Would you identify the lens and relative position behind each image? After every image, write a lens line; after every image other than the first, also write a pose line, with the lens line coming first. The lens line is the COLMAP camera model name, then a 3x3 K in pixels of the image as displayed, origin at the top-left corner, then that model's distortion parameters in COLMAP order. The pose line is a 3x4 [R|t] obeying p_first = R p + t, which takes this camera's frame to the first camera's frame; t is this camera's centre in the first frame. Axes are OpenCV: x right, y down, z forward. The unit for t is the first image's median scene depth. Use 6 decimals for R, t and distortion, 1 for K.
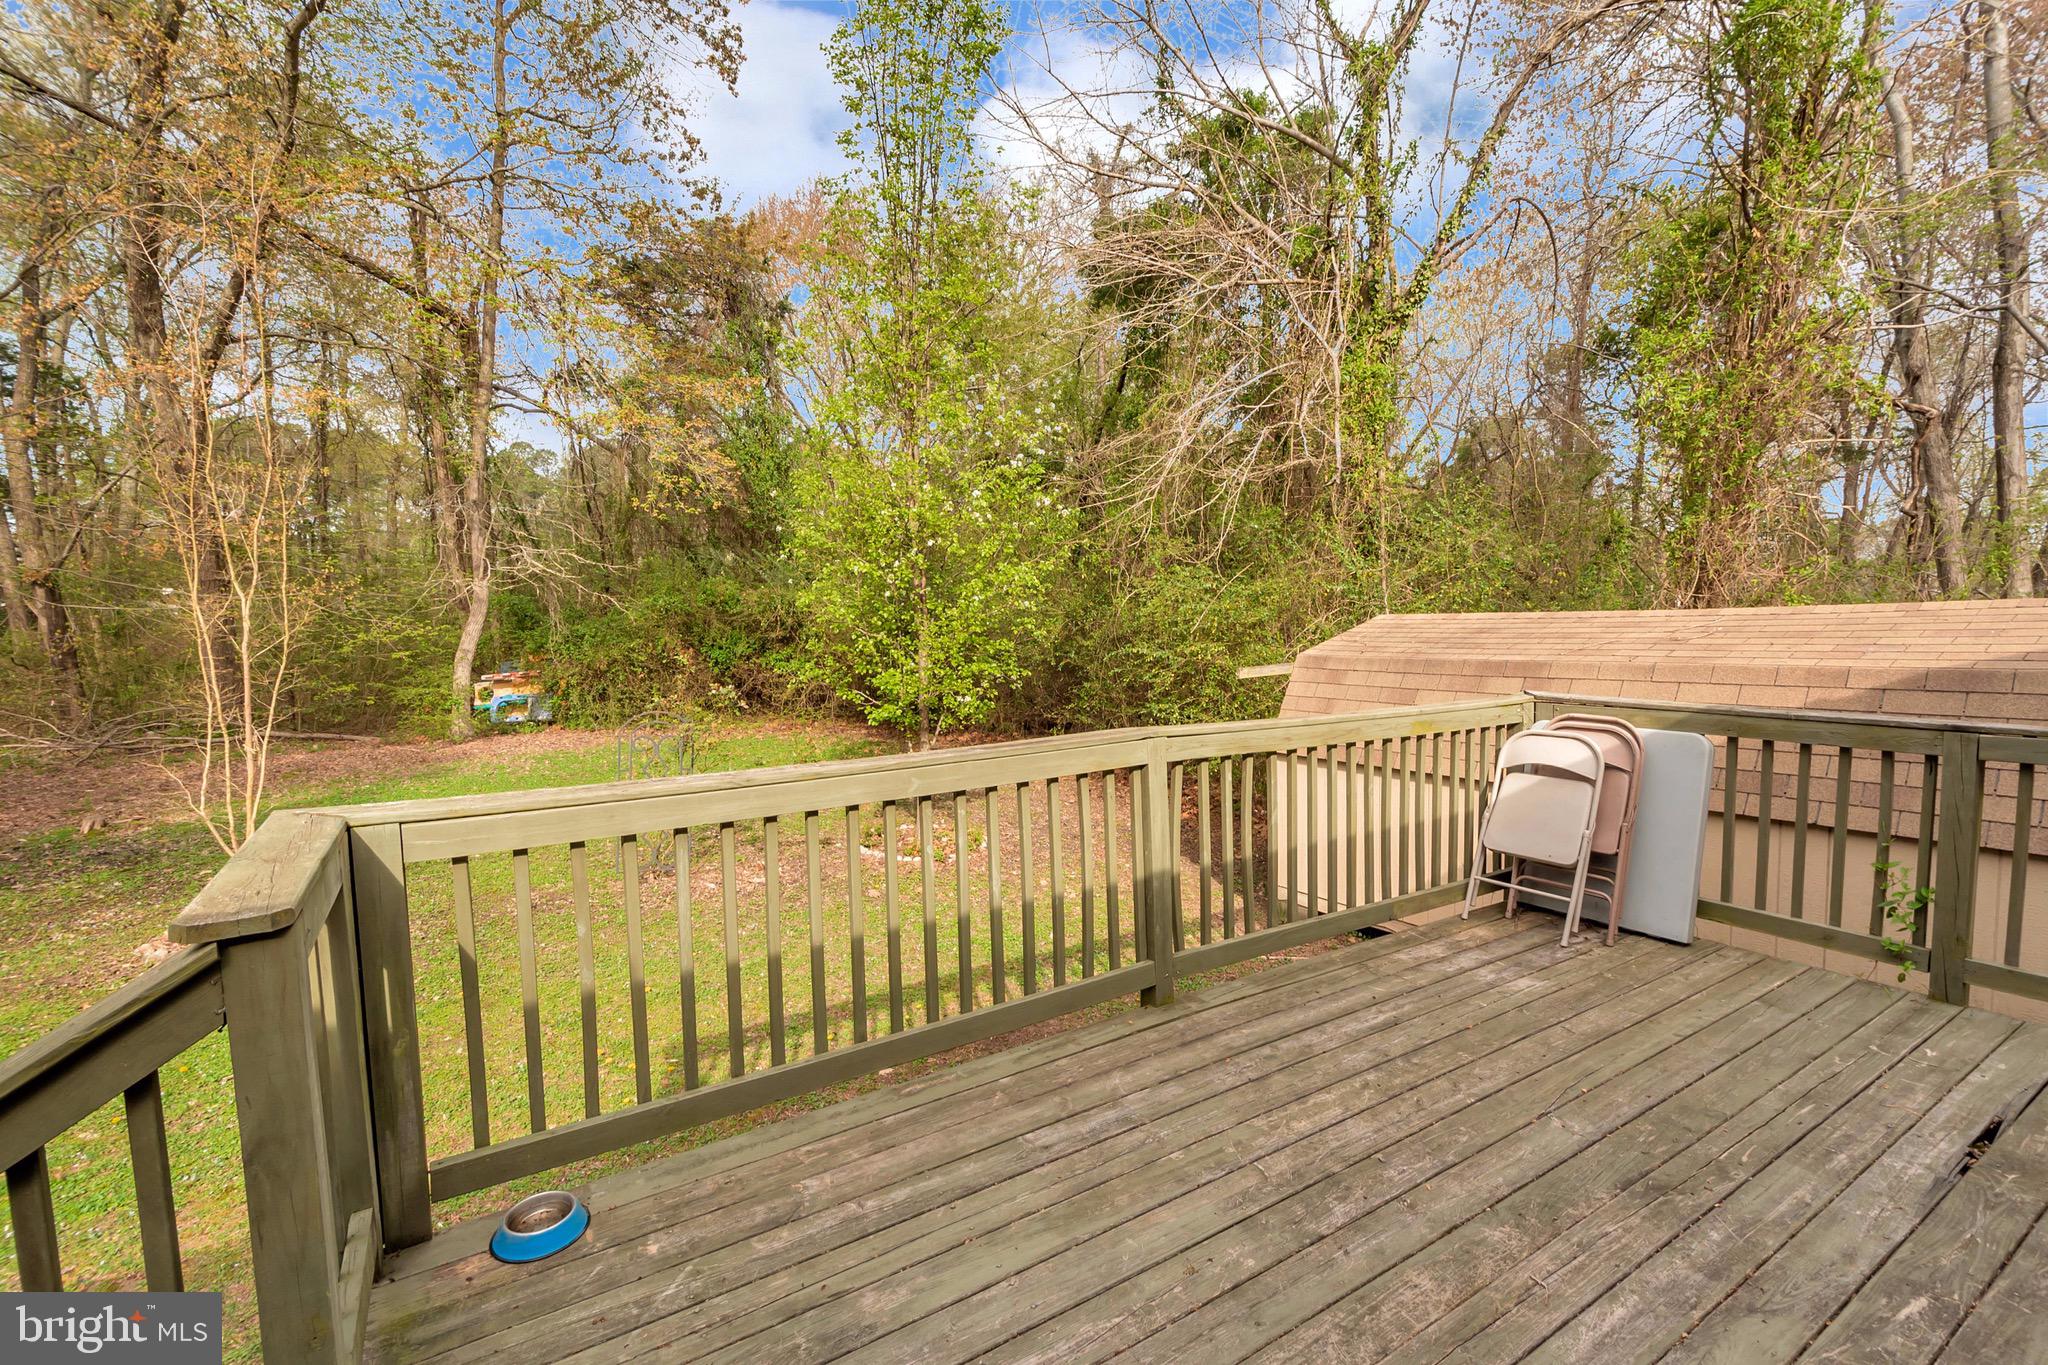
lens RADIAL K [[896.4, 0, 1035.1], [0, 896.4, 705.9], [0, 0, 1]] dist [0.019698, -0.009436]
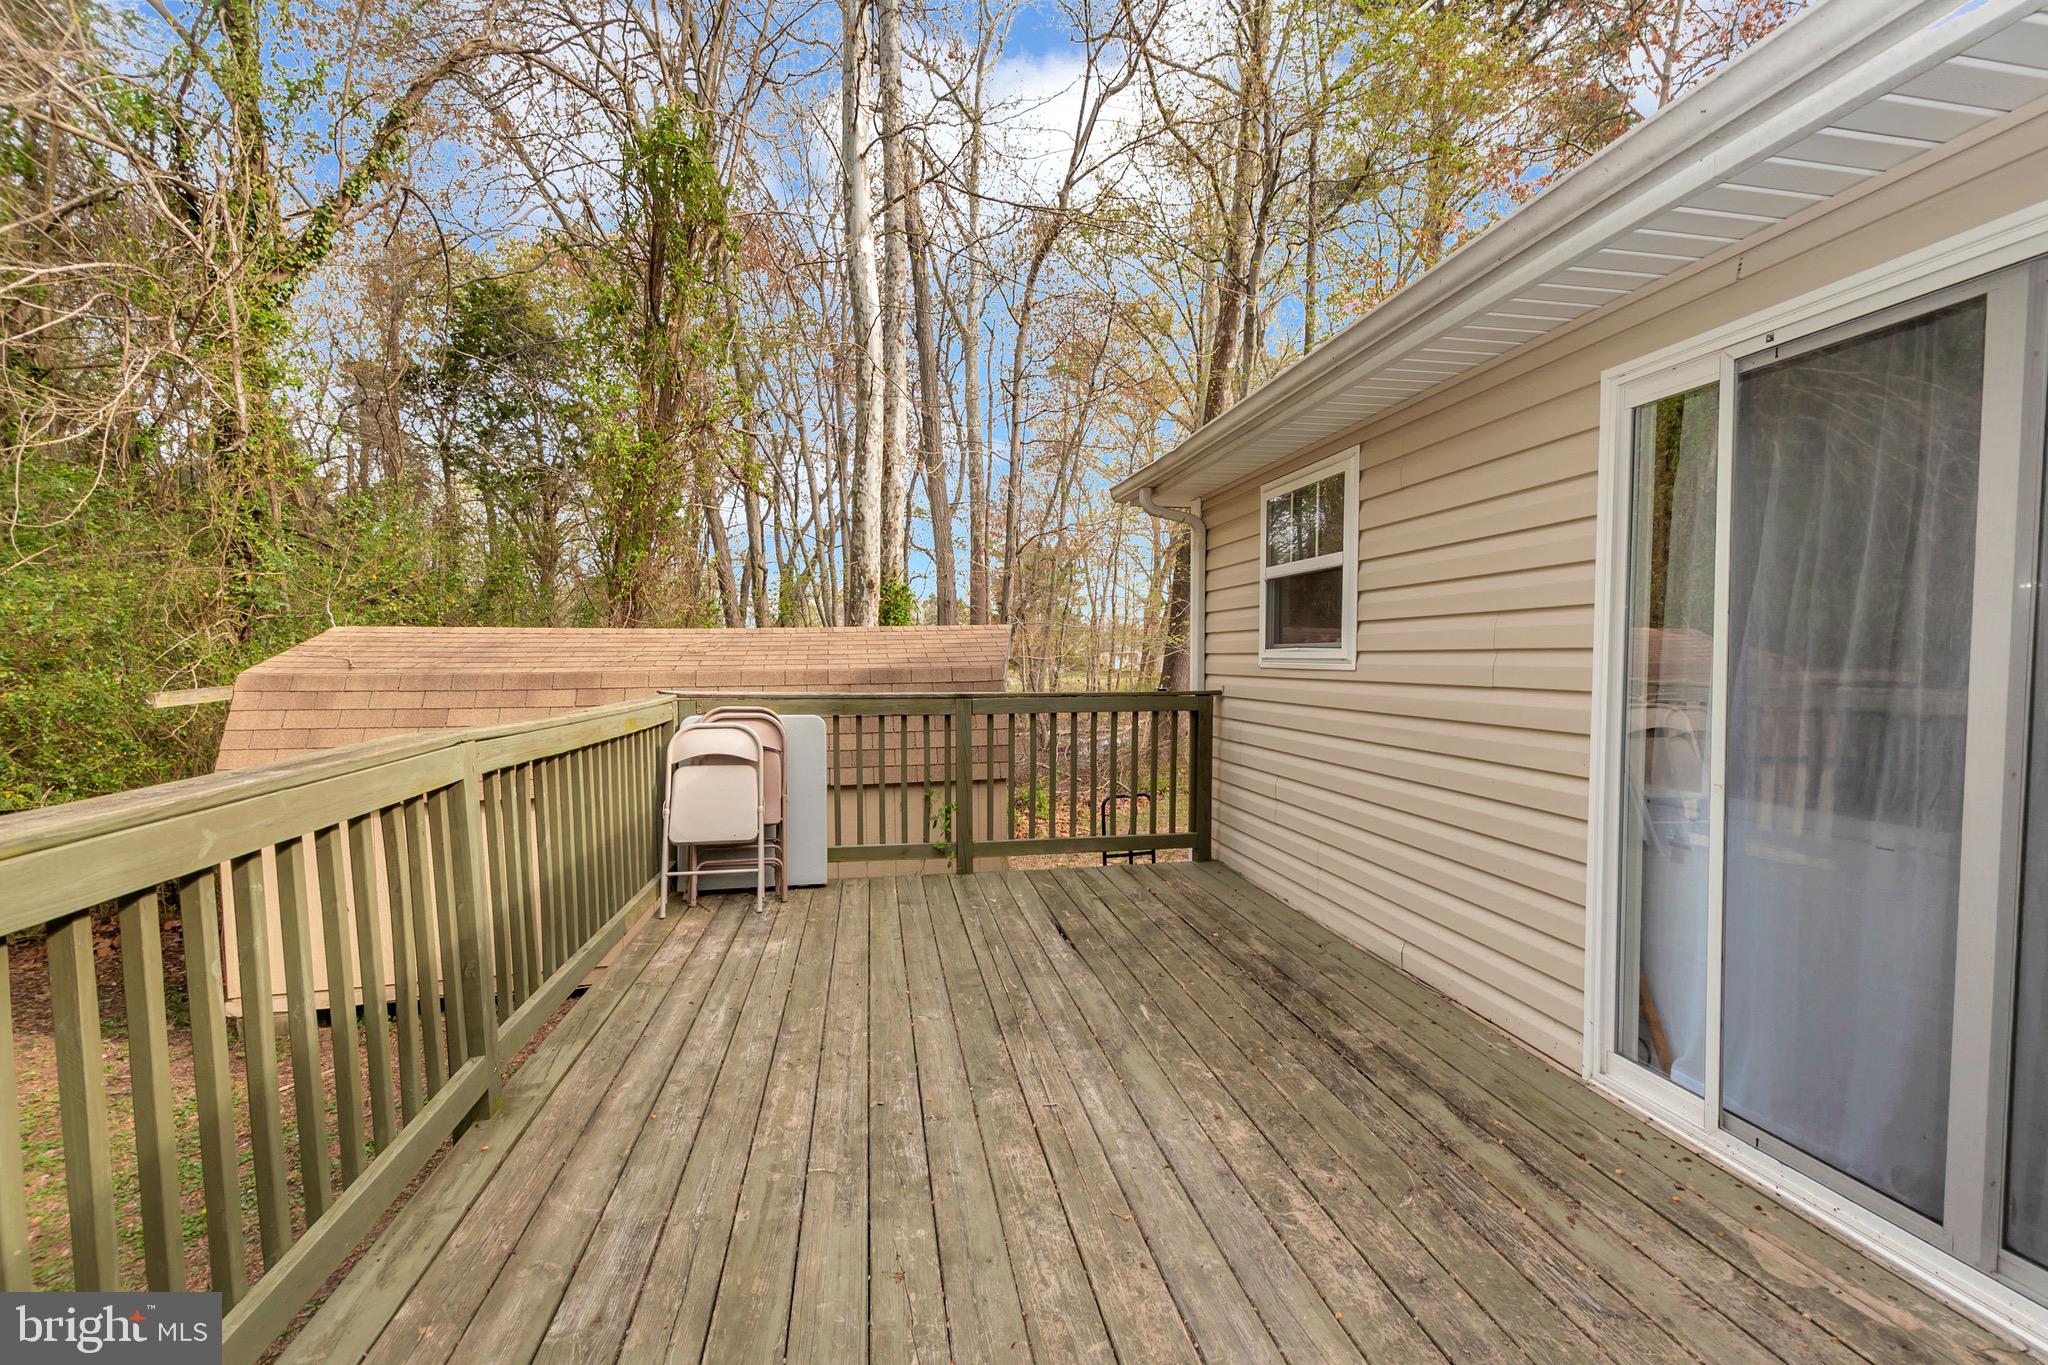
lens RADIAL K [[896.4, 0, 1035.1], [0, 896.4, 705.9], [0, 0, 1]] dist [0.019698, -0.009436]
pose [[0.361407, -0.038929, 0.931595, -0.307941], [0.083205, 0.996488, 0.009361, 0.030337], [-0.928688, 0.074131, 0.363377, 0.258362]]
